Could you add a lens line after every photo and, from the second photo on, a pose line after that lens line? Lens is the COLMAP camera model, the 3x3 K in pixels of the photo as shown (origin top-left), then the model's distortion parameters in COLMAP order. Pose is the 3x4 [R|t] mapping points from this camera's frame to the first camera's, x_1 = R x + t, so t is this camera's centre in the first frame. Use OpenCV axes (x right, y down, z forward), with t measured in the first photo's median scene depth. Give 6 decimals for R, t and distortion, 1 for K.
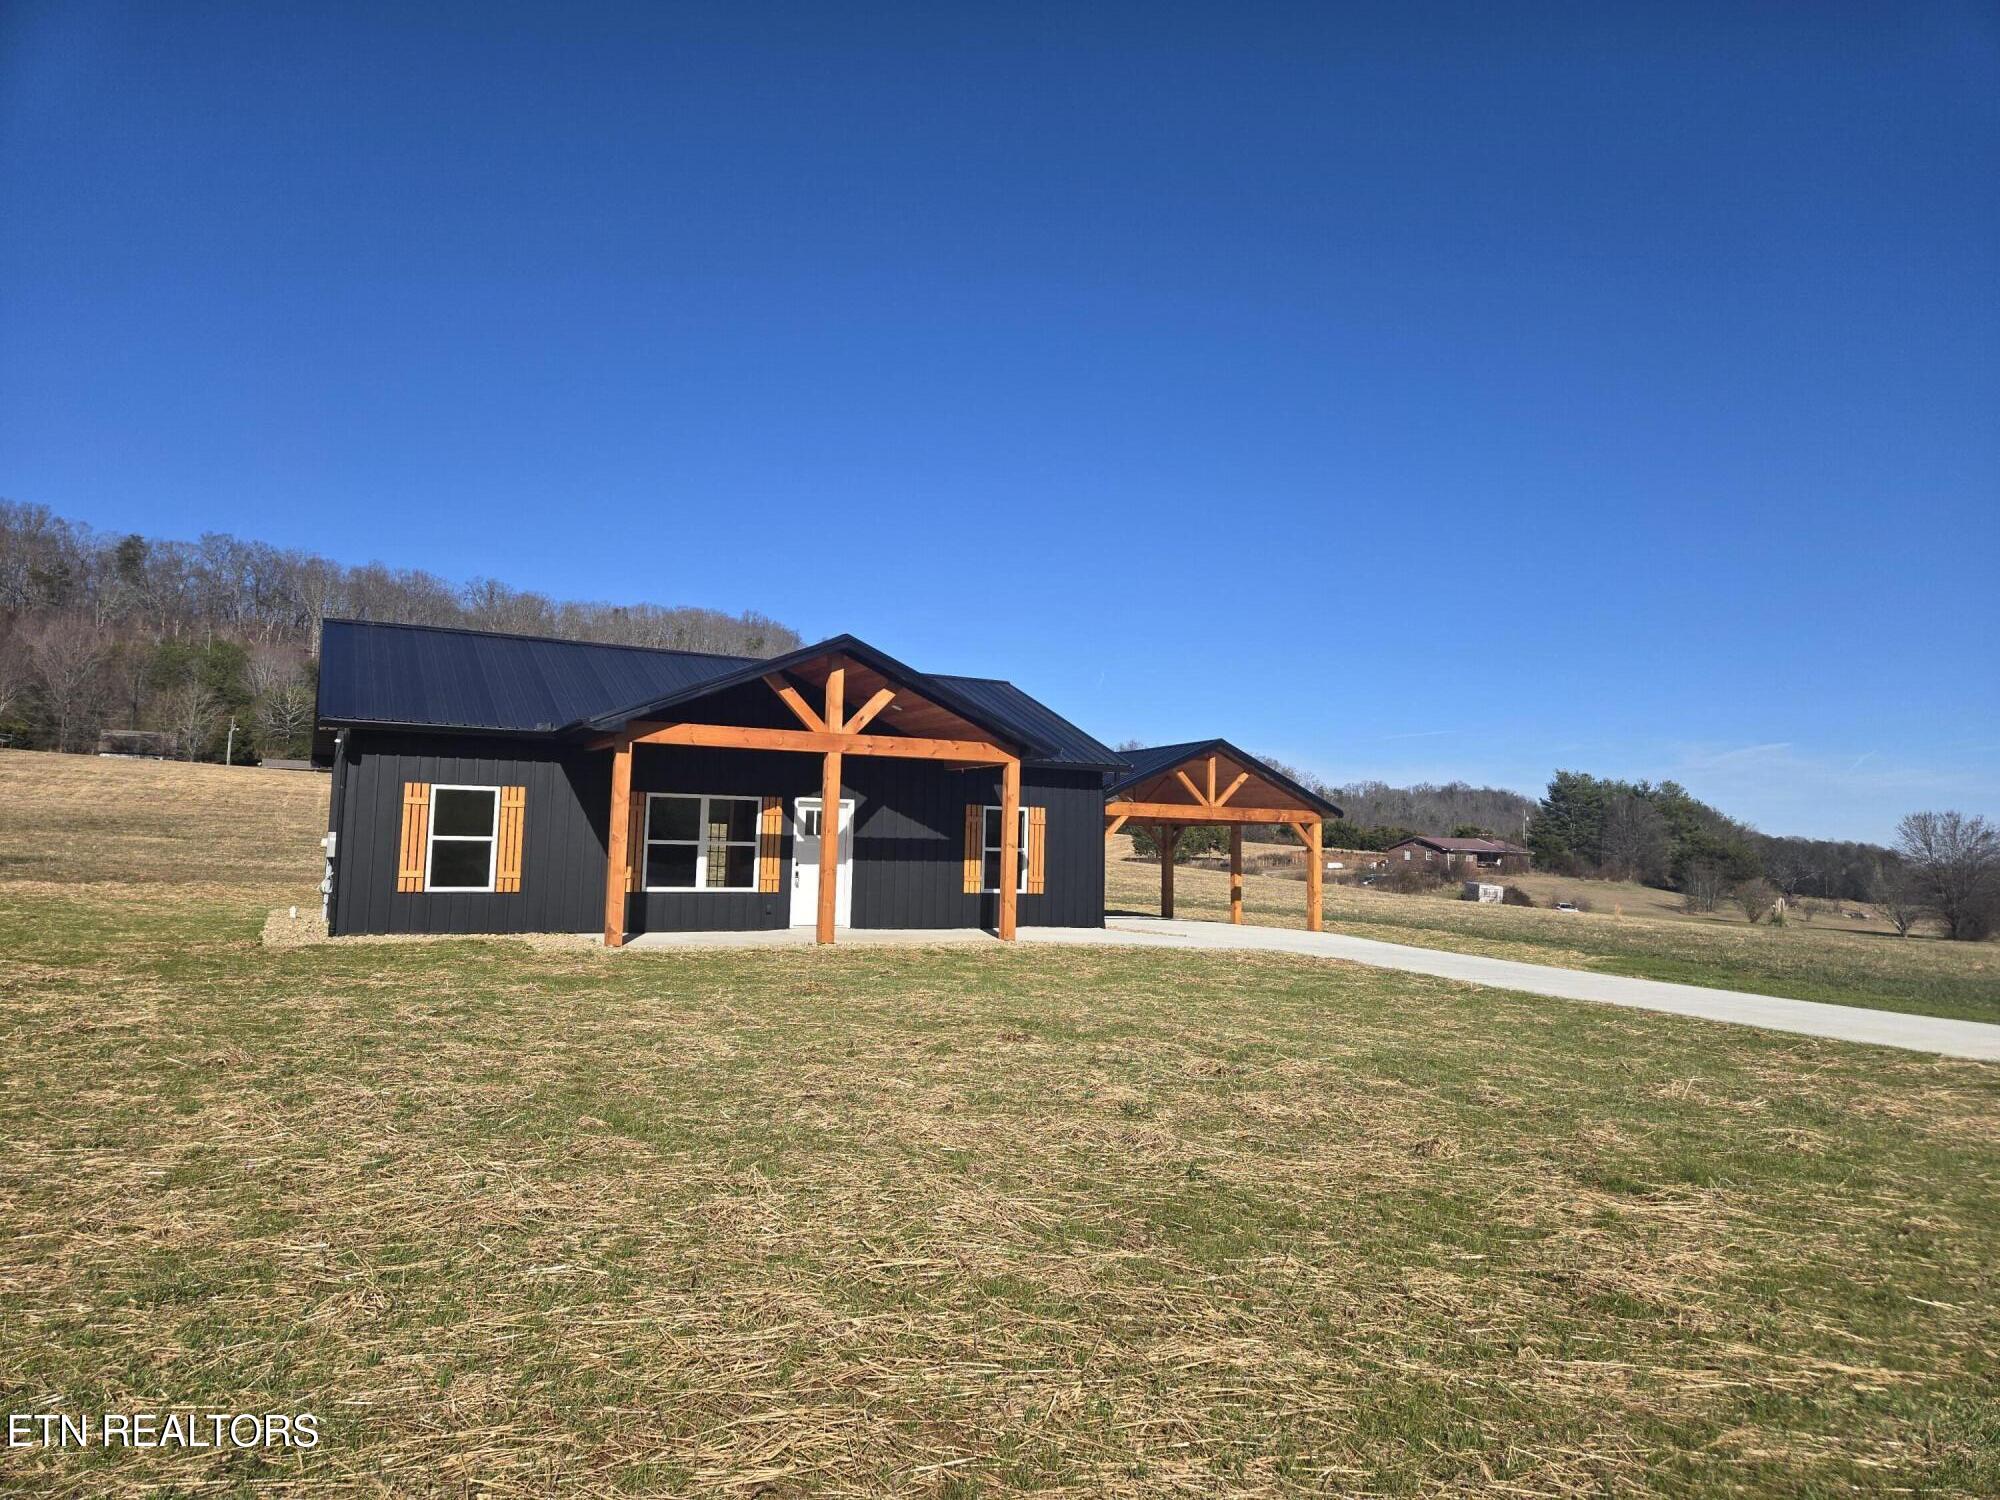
lens RADIAL K [[1285.2, 0, 1006.7], [0, 1285.2, 741.5], [0, 0, 1]] dist [0.059564, -0.002100]
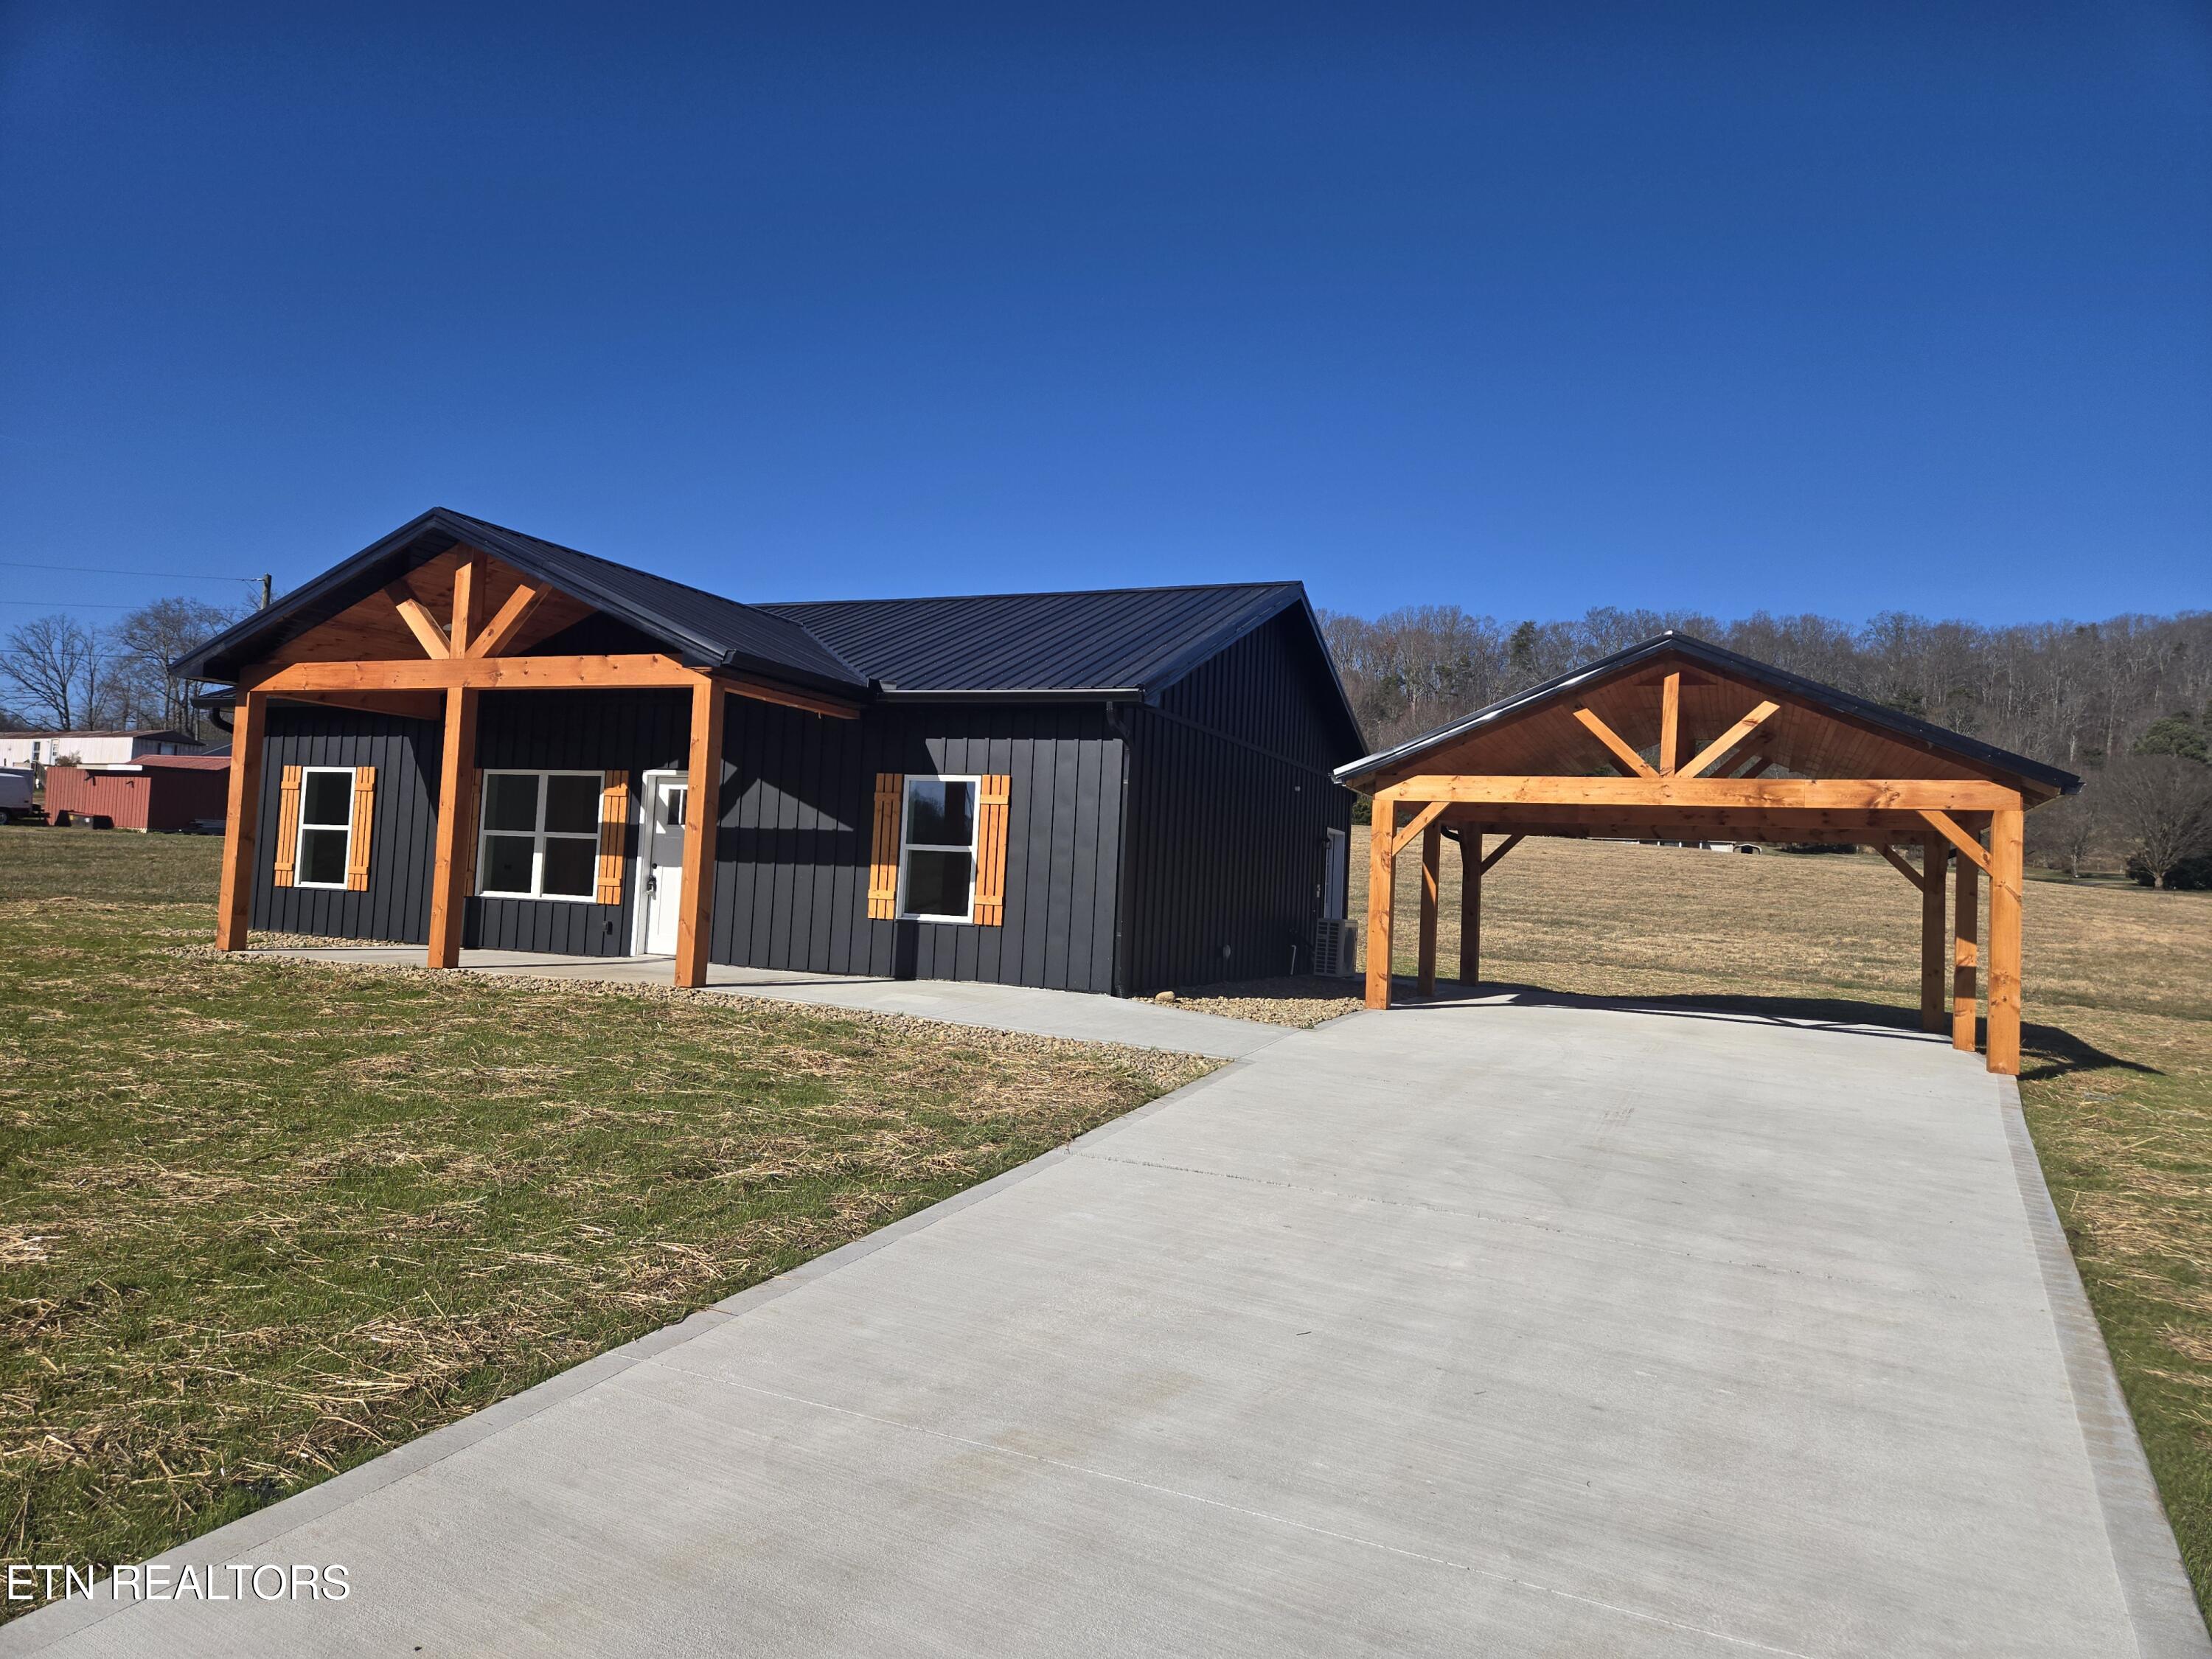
lens RADIAL K [[1421.4, 0, 1113.4], [0, 1421.4, 820.1], [0, 0, 1]] dist [0.059564, -0.002100]
pose [[0.634468, -0.029660, -0.772380, 0.599232], [0.035699, 0.999322, -0.009050, 0.087293], [0.772124, -0.021831, 0.635096, 0.709601]]
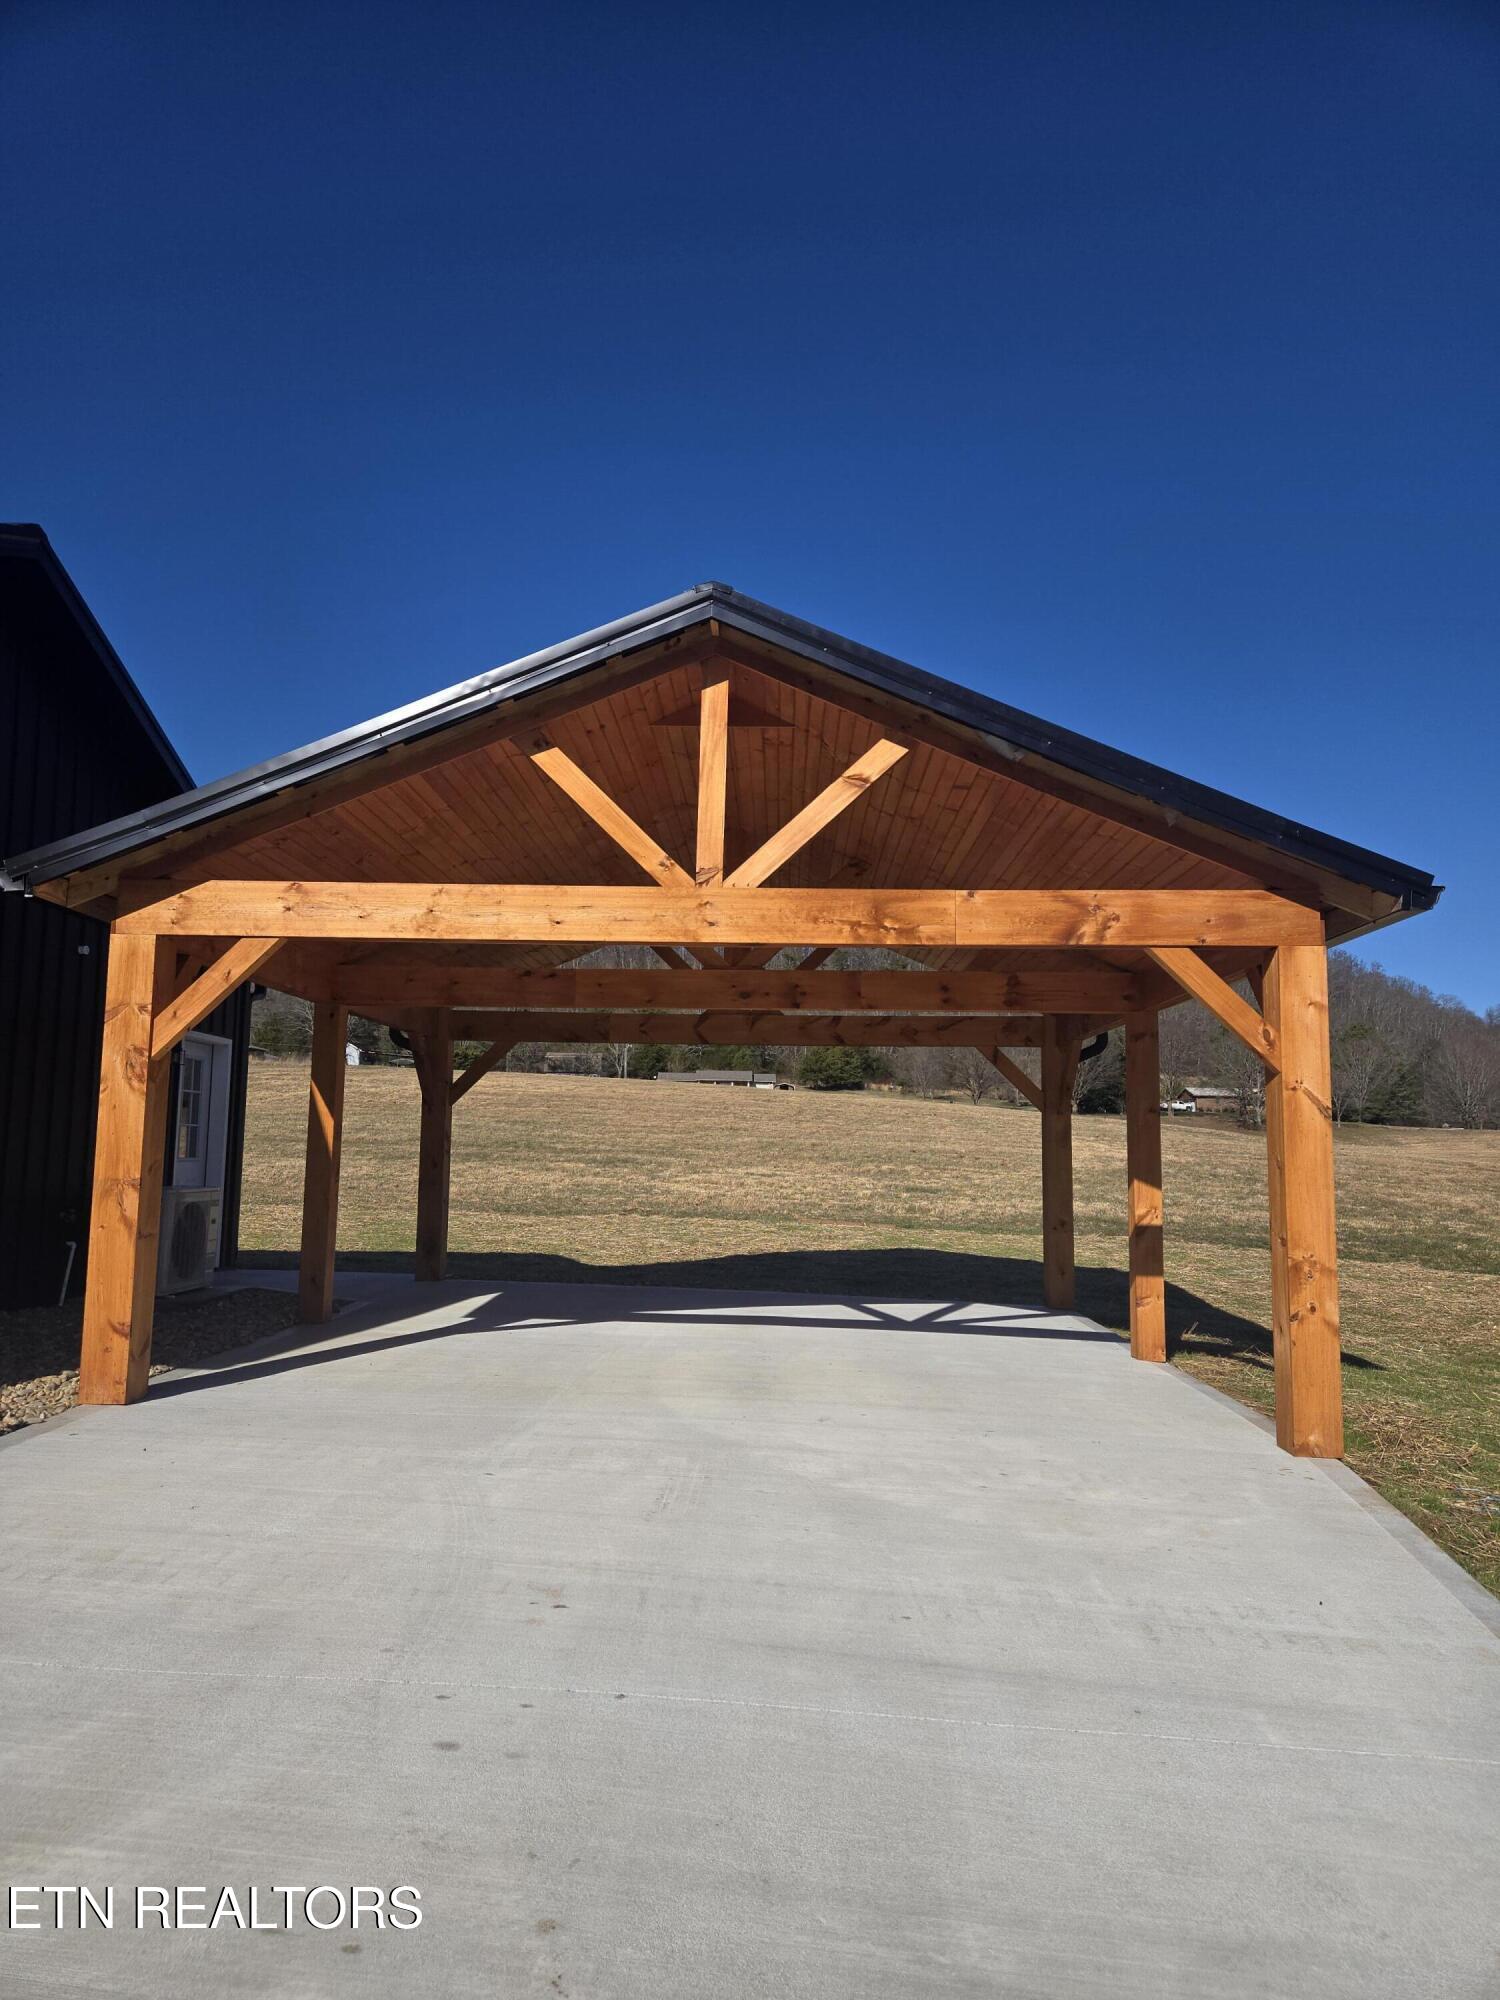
lens RADIAL K [[1285.2, 0, 740.9], [0, 1285.2, 1005.7], [0, 0, 1]] dist [0.059564, -0.002100]
pose [[0.876909, -0.061051, -0.476764, 0.377375], [0.046904, 0.998036, -0.041532, 0.112583], [0.478363, 0.014057, 0.878050, 1.106152]]
